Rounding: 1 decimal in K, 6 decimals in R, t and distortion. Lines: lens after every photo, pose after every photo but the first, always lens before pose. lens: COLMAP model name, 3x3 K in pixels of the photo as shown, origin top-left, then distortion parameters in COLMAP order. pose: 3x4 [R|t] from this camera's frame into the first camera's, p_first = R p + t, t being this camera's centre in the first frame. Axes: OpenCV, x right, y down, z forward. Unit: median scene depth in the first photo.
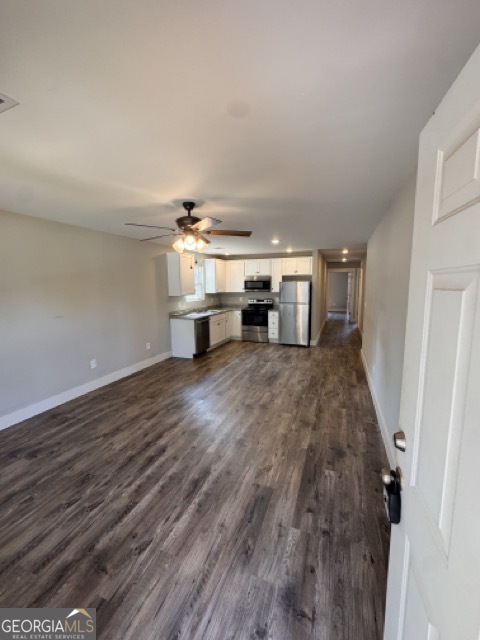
lens RADIAL K [[255.8, 0, 240.8], [0, 255.8, 319.0], [0, 0, 1]] dist [-0.001364, 0.000078]
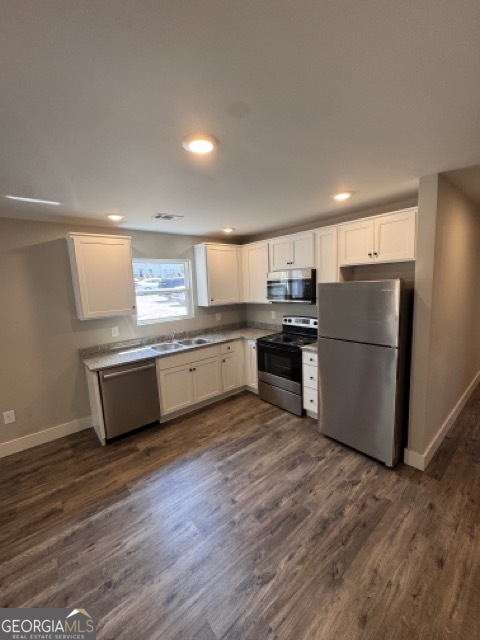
lens RADIAL K [[255.8, 0, 240.8], [0, 255.8, 319.0], [0, 0, 1]] dist [-0.001364, 0.000078]
pose [[0.877286, 0.038182, -0.478447, 0.458178], [-0.030145, 0.999246, 0.024468, -0.185920], [0.479021, -0.007042, 0.877775, 1.148156]]
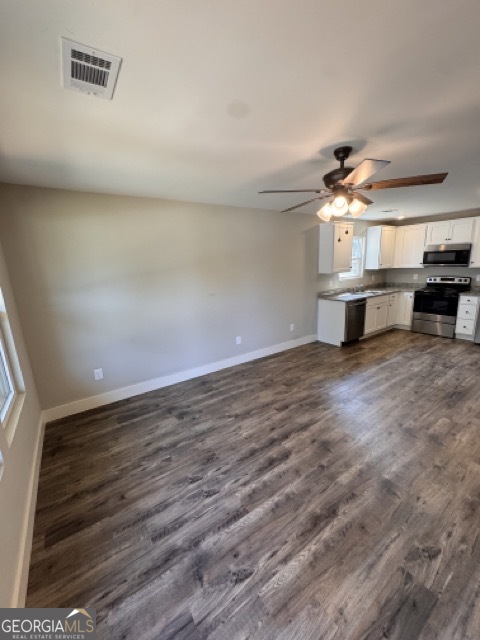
lens RADIAL K [[255.8, 0, 240.8], [0, 255.8, 319.0], [0, 0, 1]] dist [-0.001364, 0.000078]
pose [[0.828440, 0.098526, -0.551344, 0.003988], [-0.044090, 0.992823, 0.111171, -0.033227], [0.558340, -0.067790, 0.826838, 0.160338]]
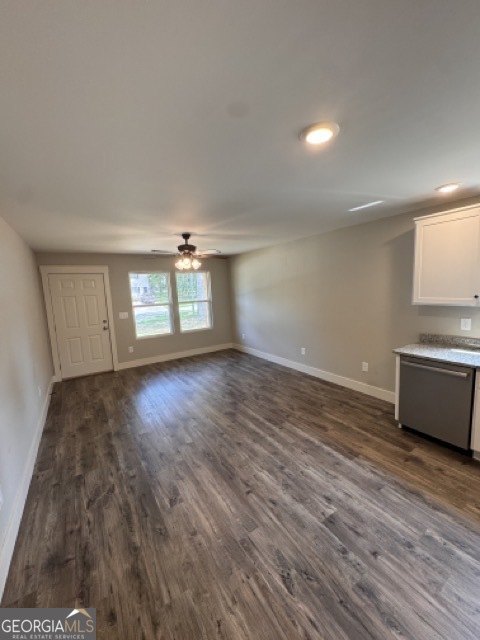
lens RADIAL K [[255.8, 0, 240.8], [0, 255.8, 319.0], [0, 0, 1]] dist [-0.001364, 0.000078]
pose [[-0.585935, 0.141056, -0.797987, 0.627498], [-0.054566, 0.975631, 0.212524, -0.248194], [0.808519, 0.168068, -0.563959, 1.649272]]
